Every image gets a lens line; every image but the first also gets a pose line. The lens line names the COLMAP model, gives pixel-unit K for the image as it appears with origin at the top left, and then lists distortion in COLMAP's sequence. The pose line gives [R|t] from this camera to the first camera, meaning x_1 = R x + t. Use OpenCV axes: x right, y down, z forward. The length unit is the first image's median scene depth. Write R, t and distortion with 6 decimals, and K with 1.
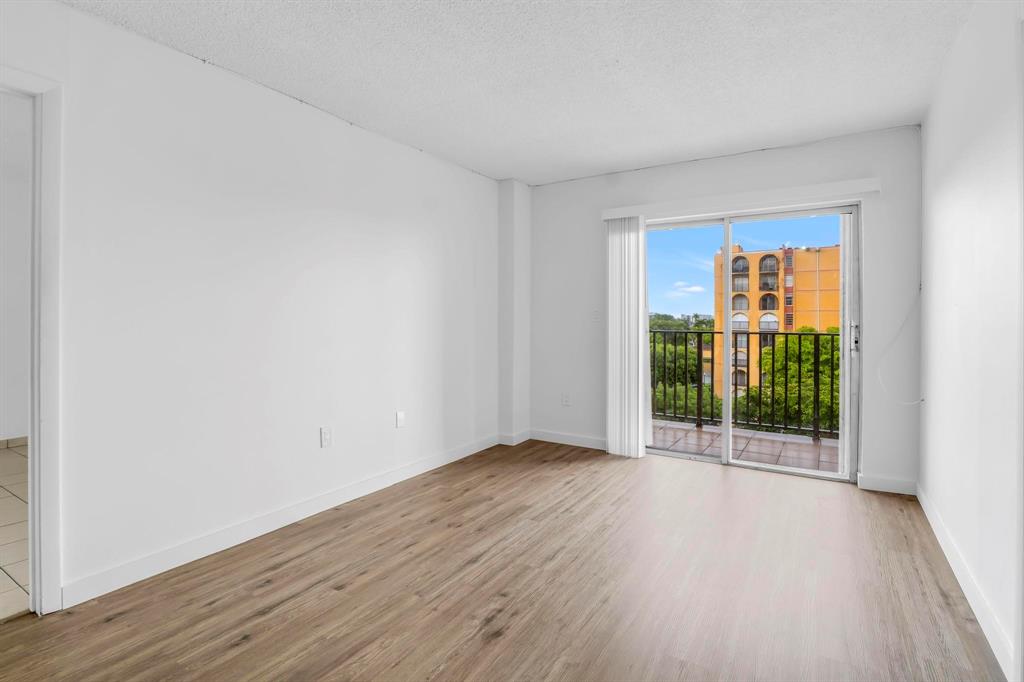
lens RADIAL K [[490.6, 0, 522.2], [0, 490.6, 321.8], [0, 0, 1]] dist [-0.011435, -0.000081]
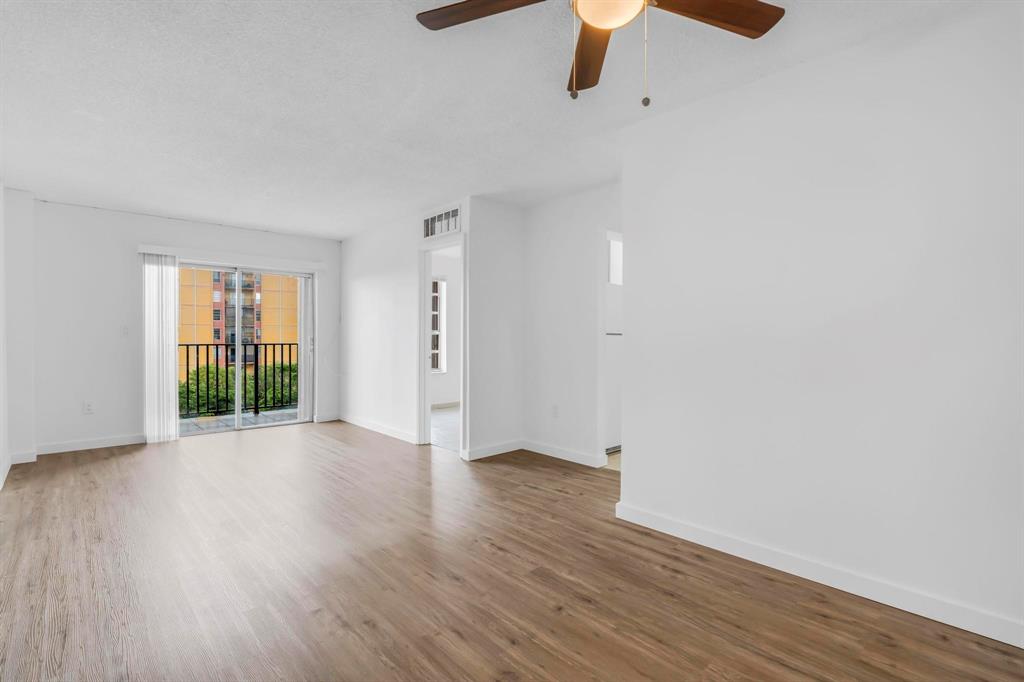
lens RADIAL K [[476.3, 0, 499.6], [0, 476.3, 339.2], [0, 0, 1]] dist [-0.011971, -0.000099]
pose [[0.290999, -0.006881, 0.956699, -1.023738], [0.001998, 0.999976, 0.006584, 0.000950], [-0.956721, -0.000005, 0.291006, -0.278085]]
